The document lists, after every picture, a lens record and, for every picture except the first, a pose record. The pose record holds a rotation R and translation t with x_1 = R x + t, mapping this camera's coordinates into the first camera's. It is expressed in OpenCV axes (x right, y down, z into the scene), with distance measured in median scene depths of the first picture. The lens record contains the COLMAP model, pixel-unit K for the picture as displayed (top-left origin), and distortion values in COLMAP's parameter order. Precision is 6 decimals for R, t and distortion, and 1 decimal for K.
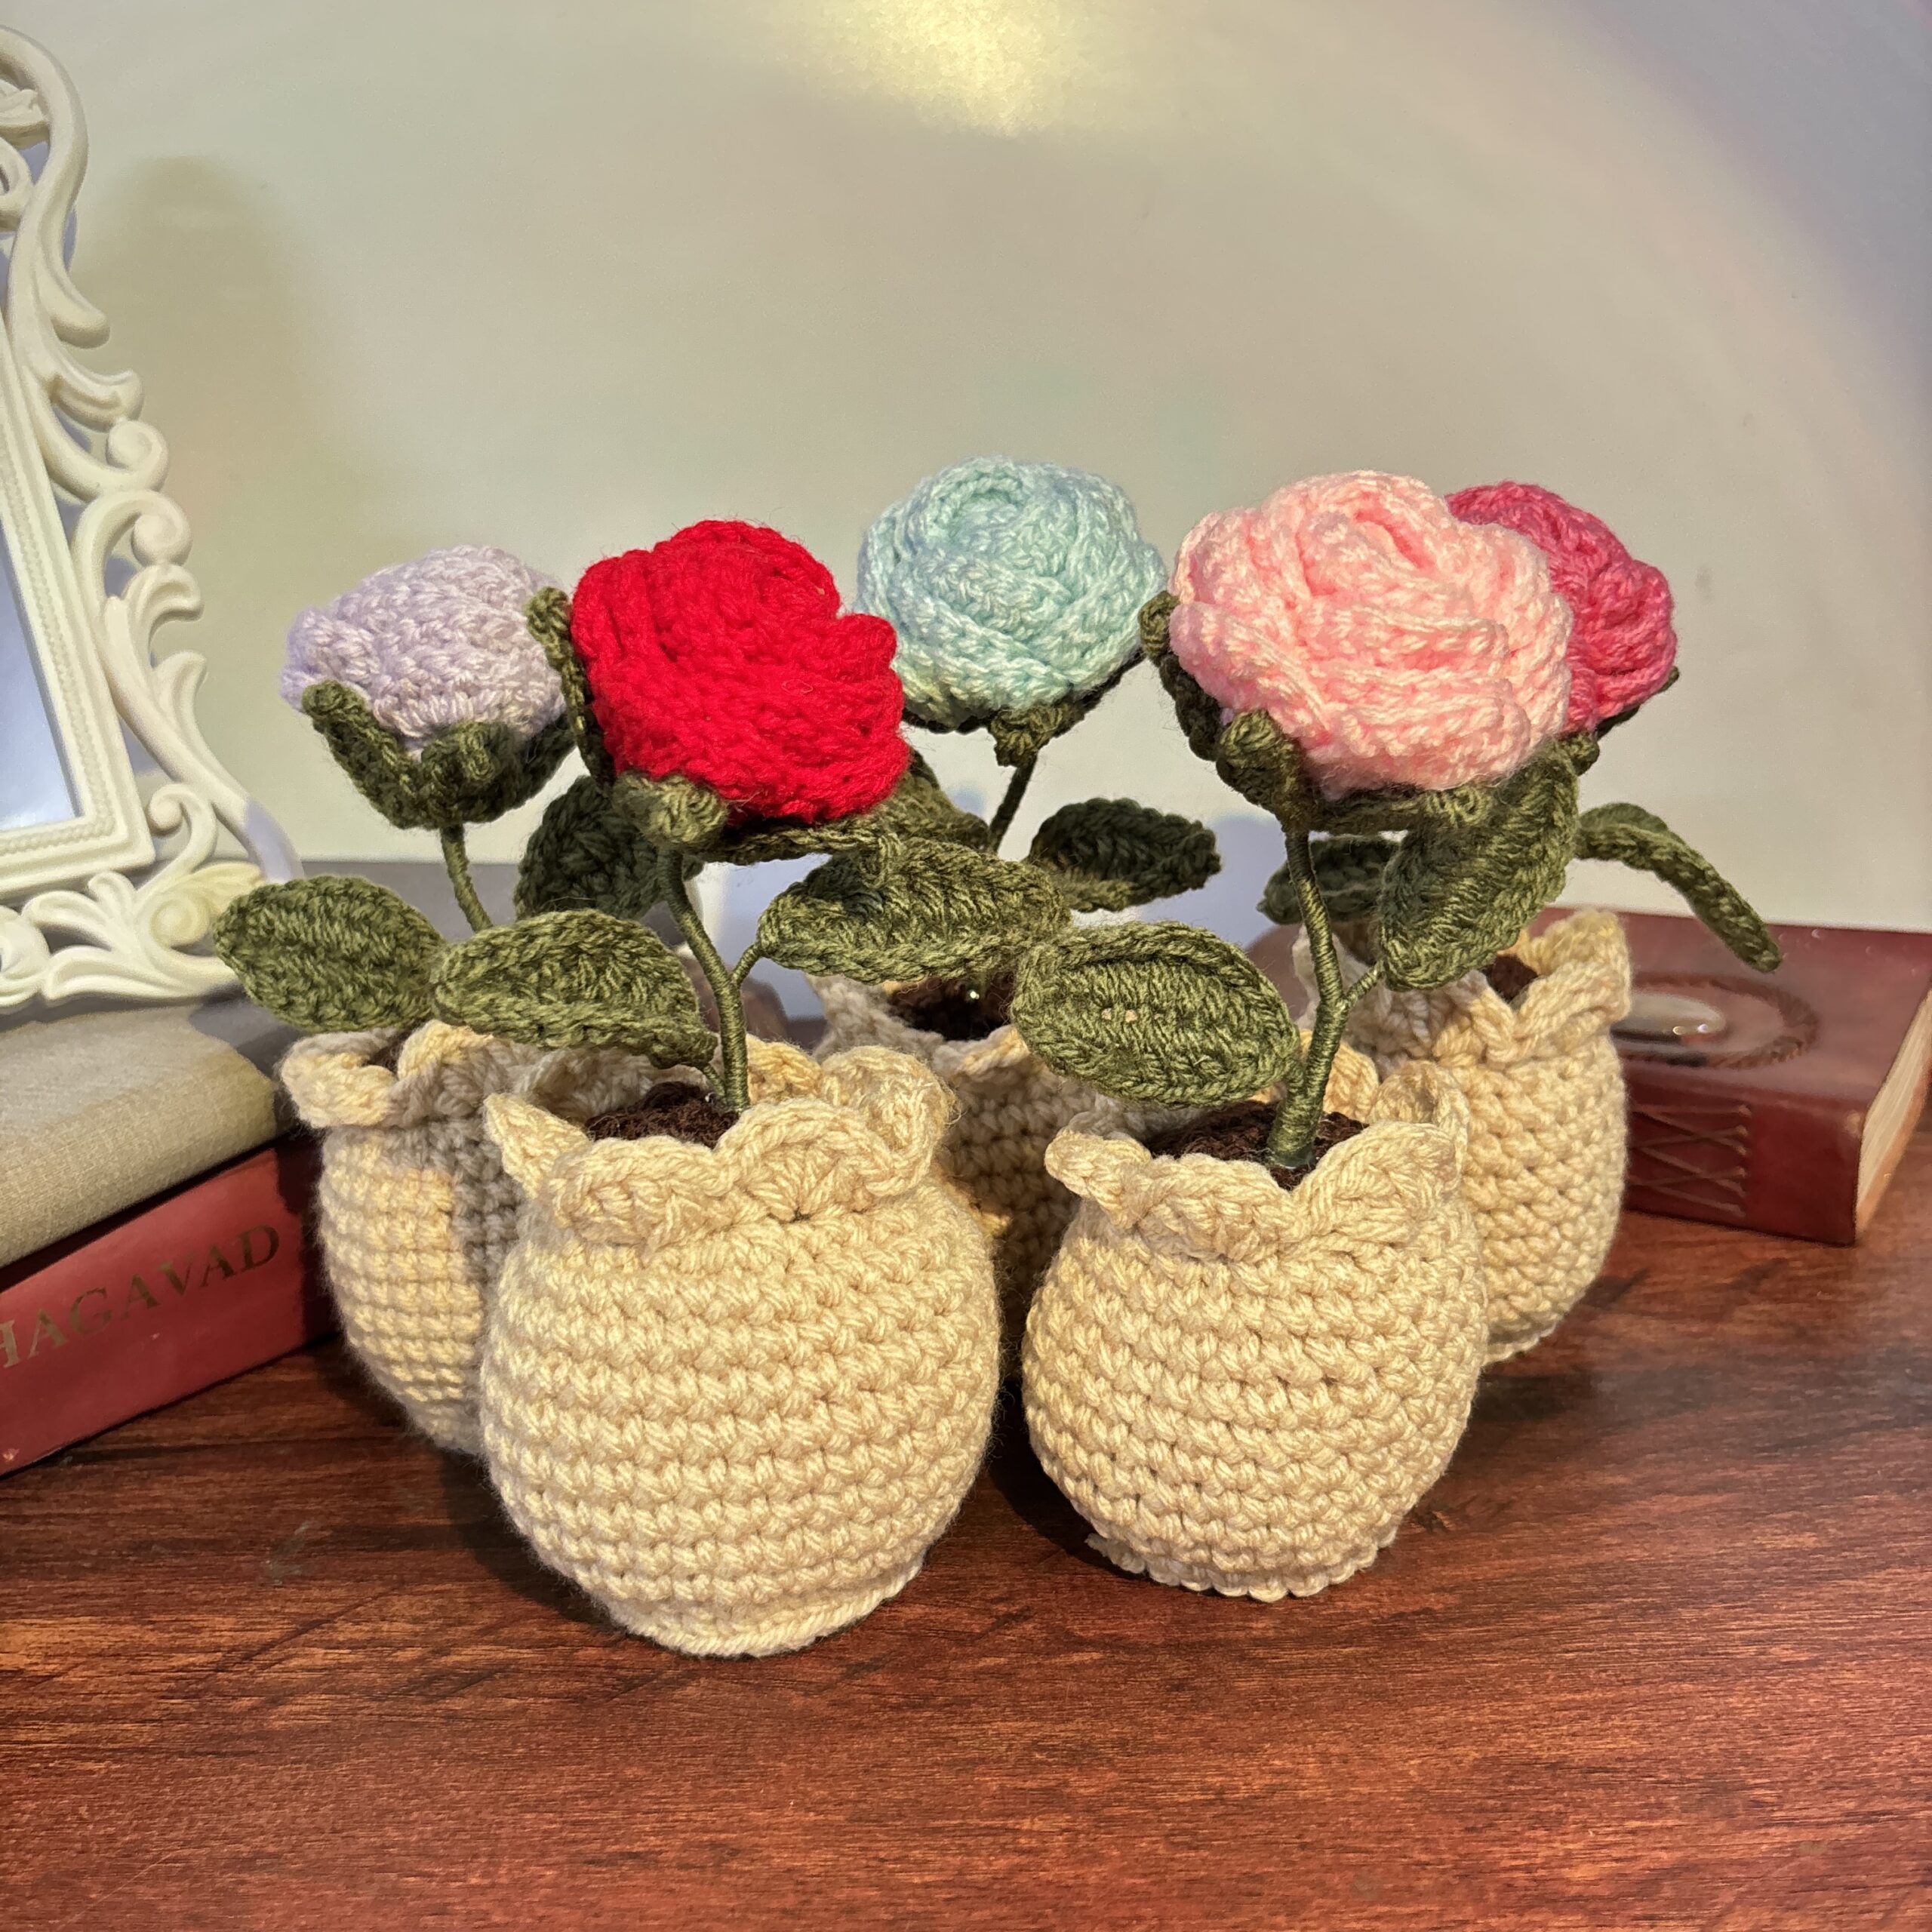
lens RADIAL K [[2022.8, 0, 983.0], [0, 2022.8, 964.6], [0, 0, 1]] dist [0.003879, 0.000000]
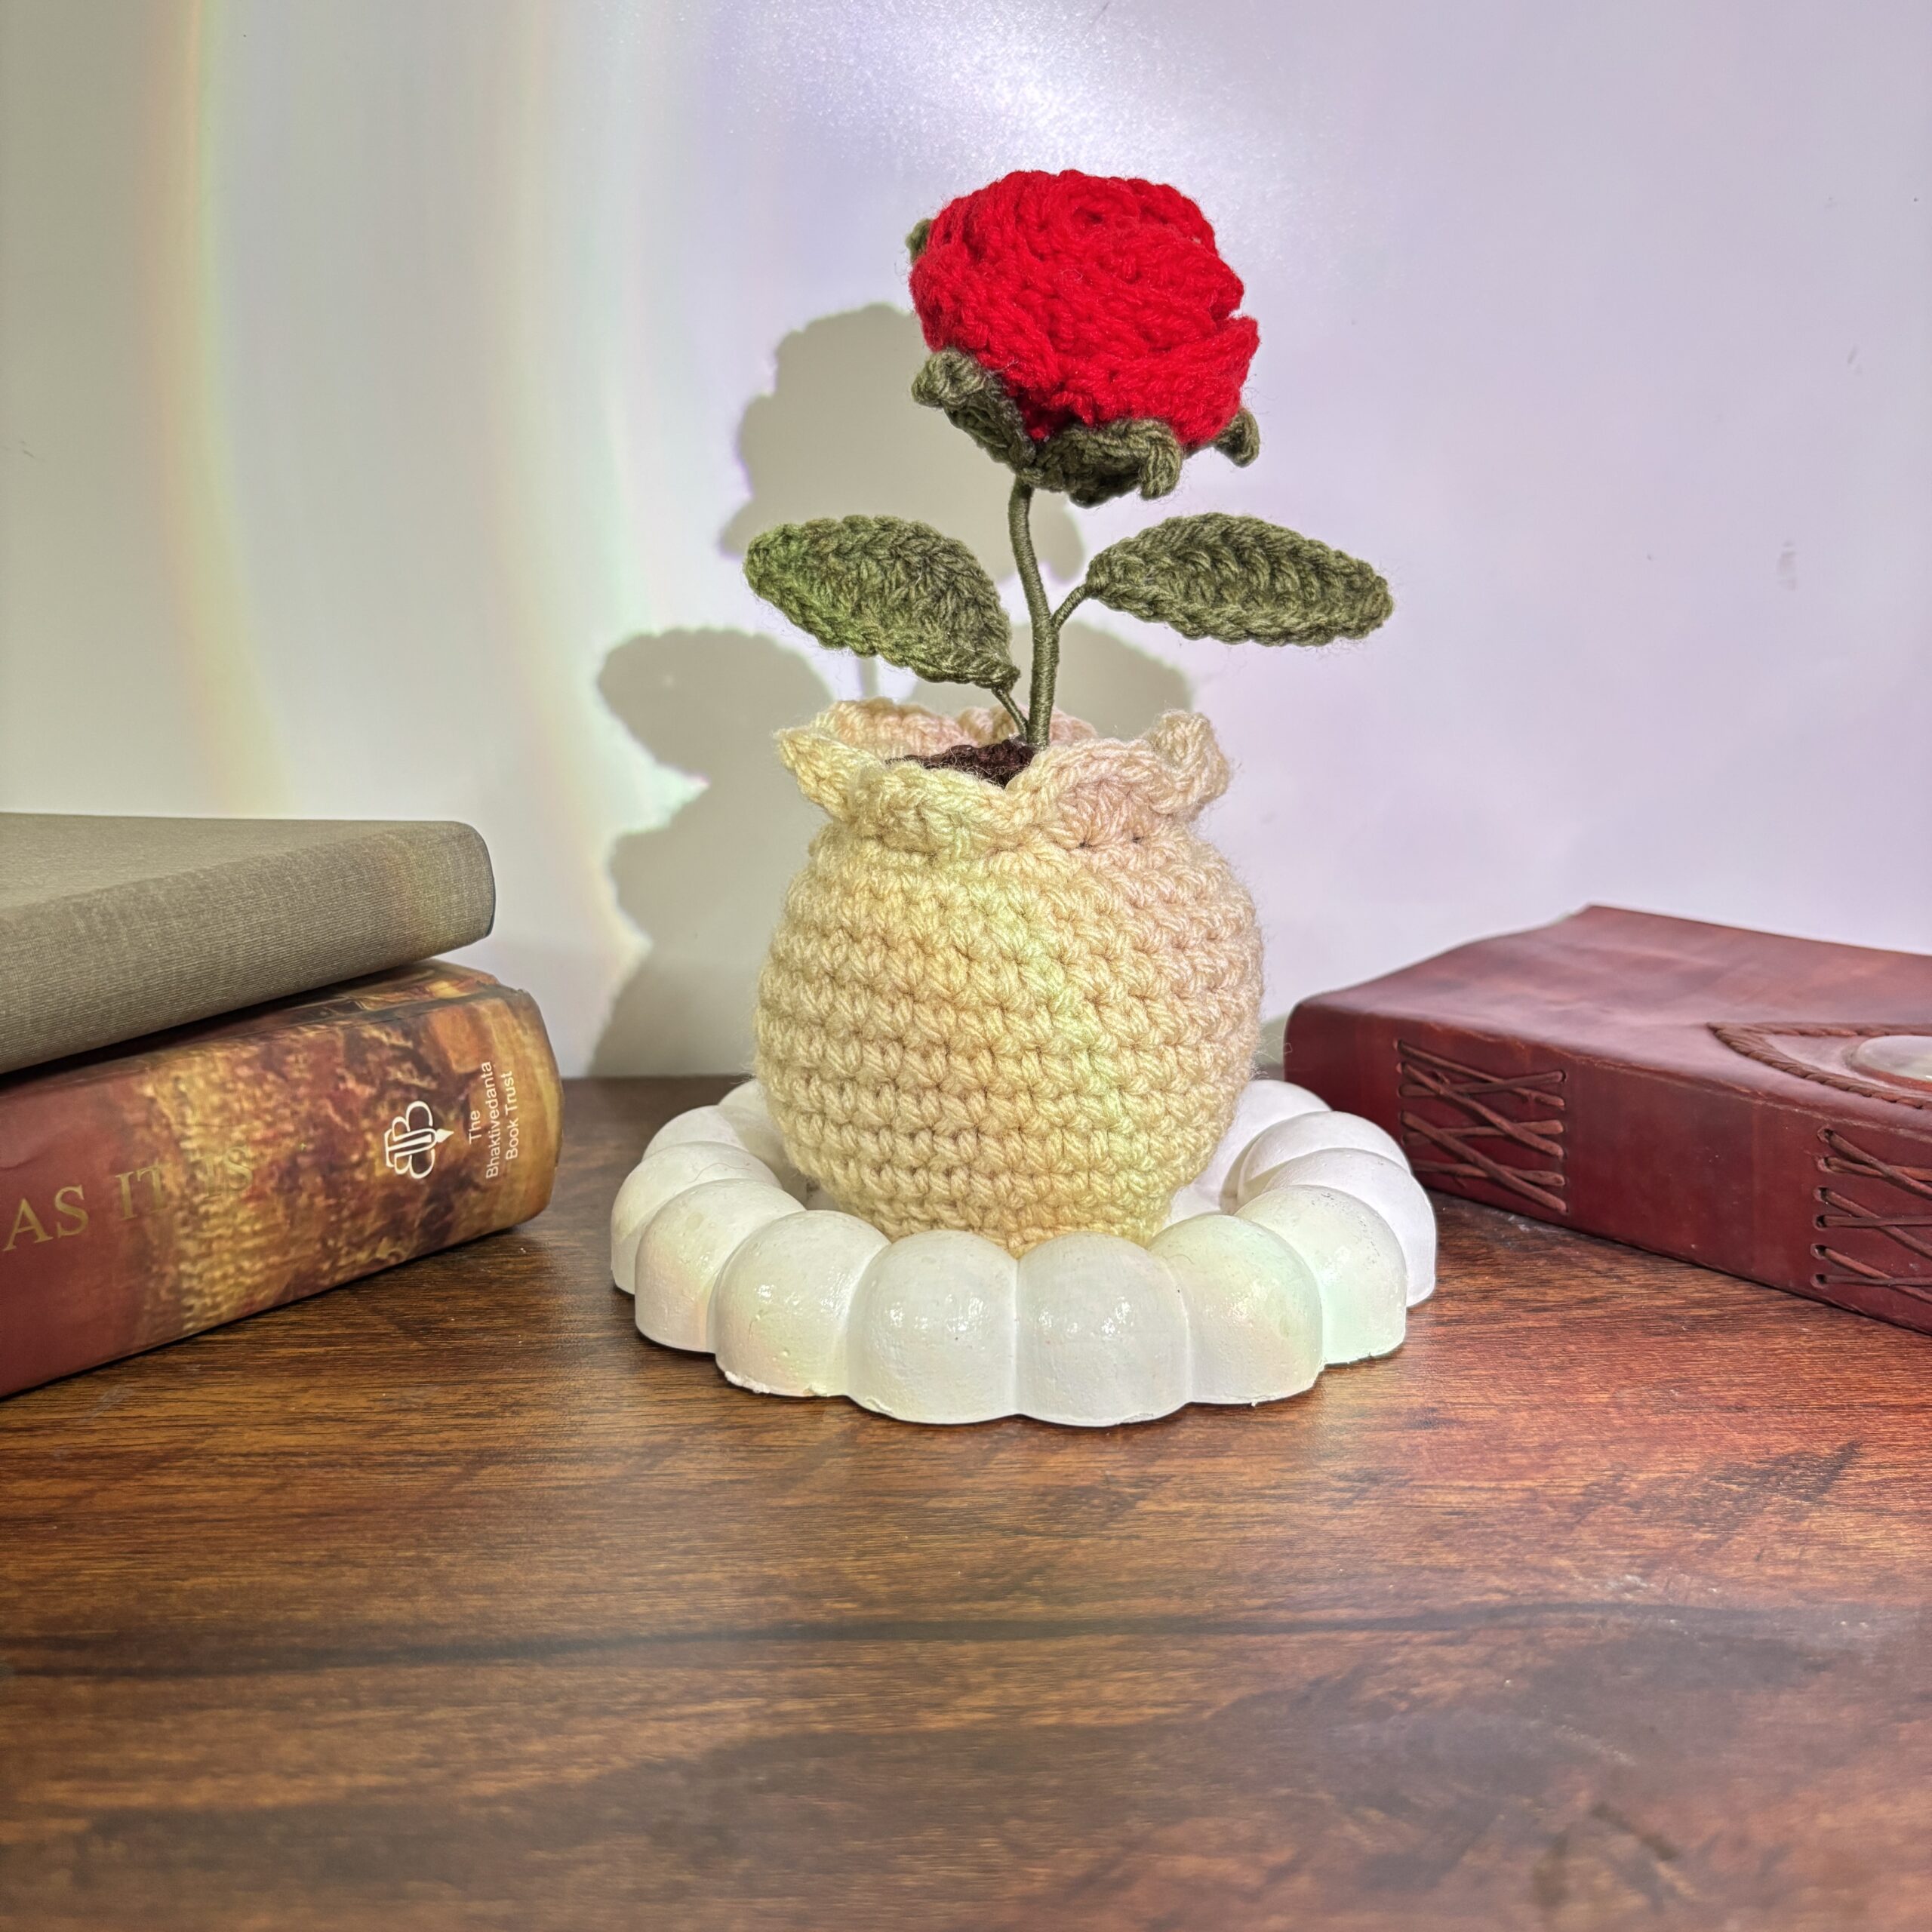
lens RADIAL K [[2022.8, 0, 973.6], [0, 2022.8, 993.6], [0, 0, 1]] dist [0.003879, 0.000000]
pose [[0.995606, 0.048630, 0.080018, -0.016806], [-0.042054, 0.995752, -0.081906, 0.092736], [-0.083661, 0.078181, 0.993423, 0.474675]]
